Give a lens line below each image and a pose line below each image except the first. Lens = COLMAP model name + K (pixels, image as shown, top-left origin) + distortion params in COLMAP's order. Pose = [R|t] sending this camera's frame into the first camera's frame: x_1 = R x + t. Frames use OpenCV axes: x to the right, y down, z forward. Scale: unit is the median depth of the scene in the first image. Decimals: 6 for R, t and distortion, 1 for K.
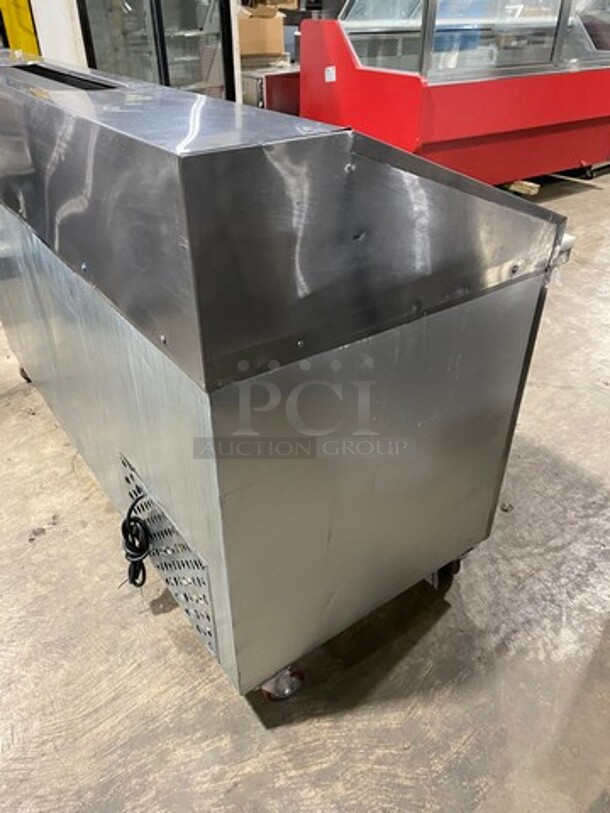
lens RADIAL K [[617.6, 0, 284.6], [0, 617.6, 407.8], [0, 0, 1]] dist [0.002624, 0.000579]
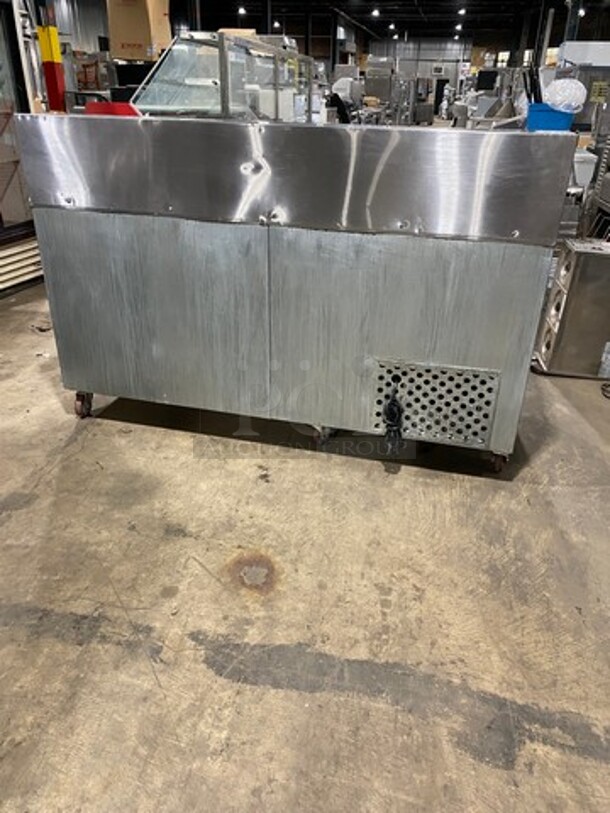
lens RADIAL K [[617.6, 0, 284.6], [0, 617.6, 407.8], [0, 0, 1]] dist [0.002624, 0.000579]
pose [[0.781777, -0.267781, 0.563132, -1.300798], [0.330160, 0.943877, -0.009517, 0.115562], [-0.528978, 0.193364, 0.826312, -0.130046]]
